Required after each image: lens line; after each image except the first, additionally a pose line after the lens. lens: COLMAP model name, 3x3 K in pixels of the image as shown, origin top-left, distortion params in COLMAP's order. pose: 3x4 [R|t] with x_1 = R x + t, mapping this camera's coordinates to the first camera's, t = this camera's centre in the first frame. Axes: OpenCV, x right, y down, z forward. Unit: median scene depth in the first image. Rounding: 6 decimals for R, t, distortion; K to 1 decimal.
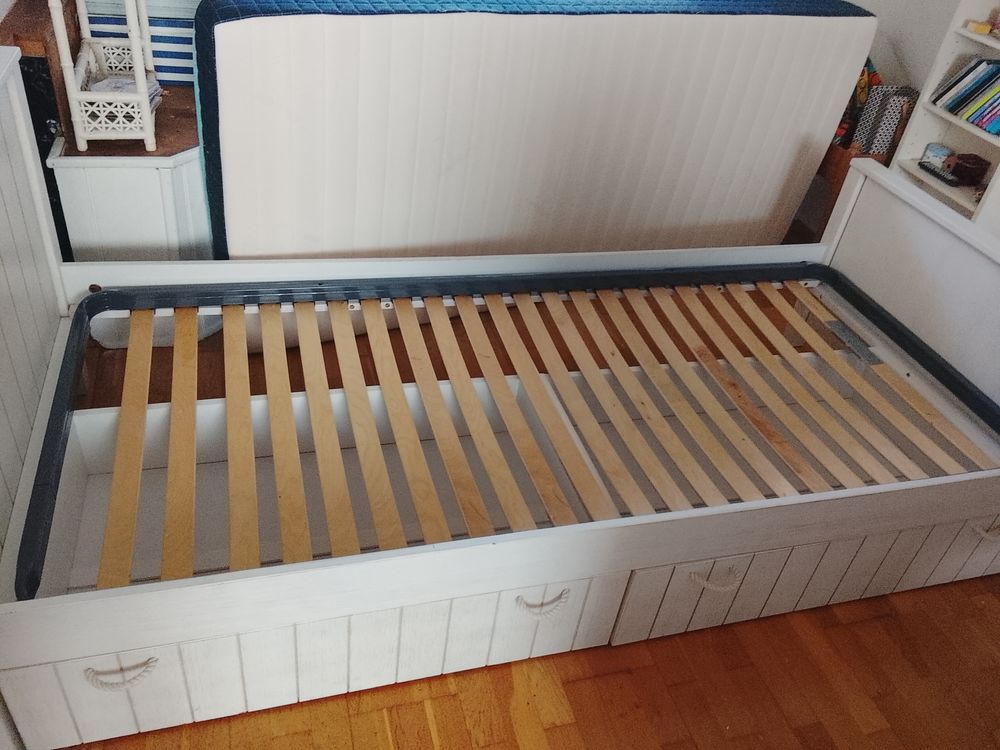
lens RADIAL K [[800.7, 0, 501.2], [0, 800.7, 379.0], [0, 0, 1]] dist [-0.003166, -0.008902]
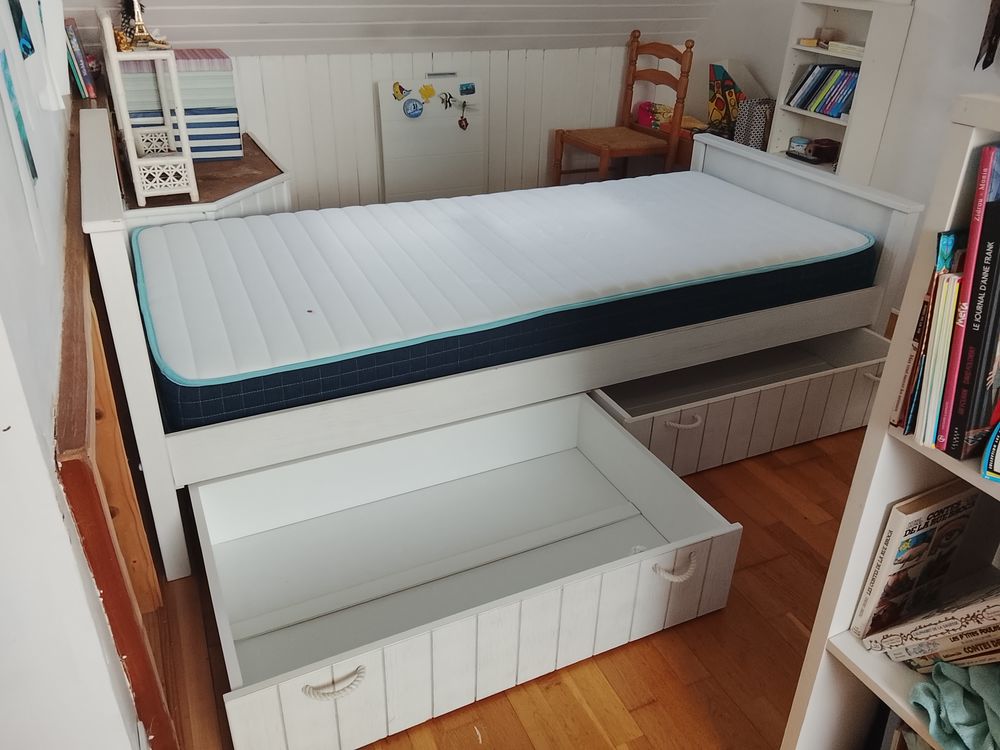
lens RADIAL K [[786.8, 0, 500.0], [0, 786.8, 375.0], [0, 0, 1]] dist [0.063385, -0.093491]
pose [[0.986110, -0.148169, 0.075049, -0.099606], [0.156292, 0.980708, -0.117409, 0.213083], [-0.056205, 0.127508, 0.990244, -0.244526]]
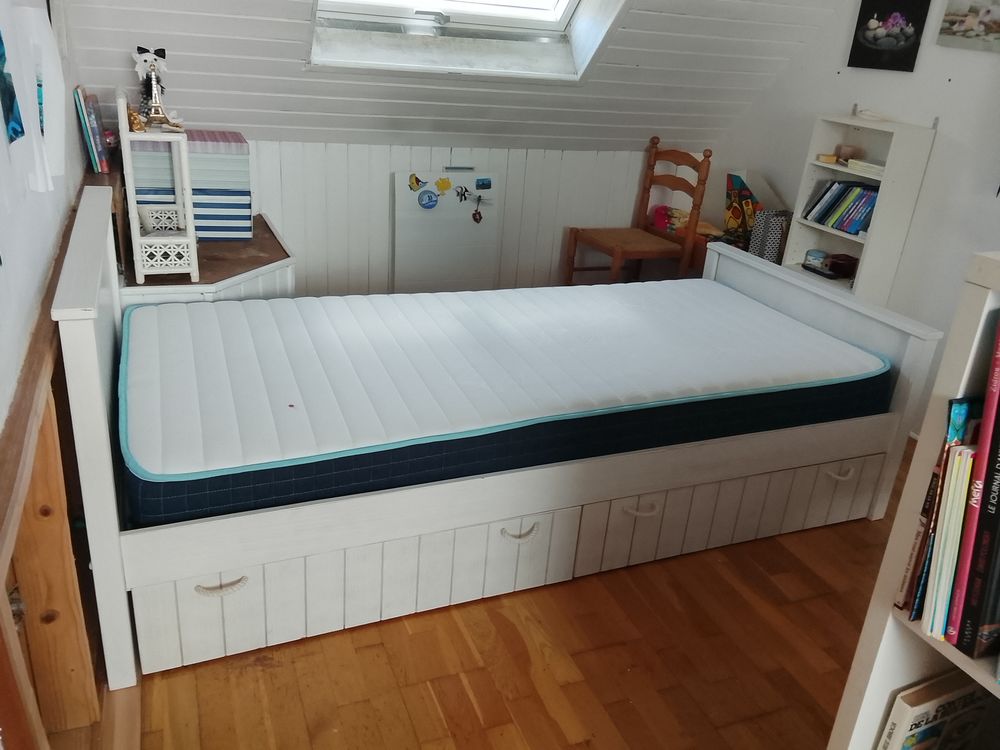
lens RADIAL K [[793.1, 0, 496.4], [0, 793.1, 374.2], [0, 0, 1]] dist [0.077992, -0.104459]
pose [[0.994874, -0.076484, 0.066146, -0.065166], [0.089321, 0.971336, -0.220289, 0.177483], [-0.047401, 0.225068, 0.973189, -0.213719]]
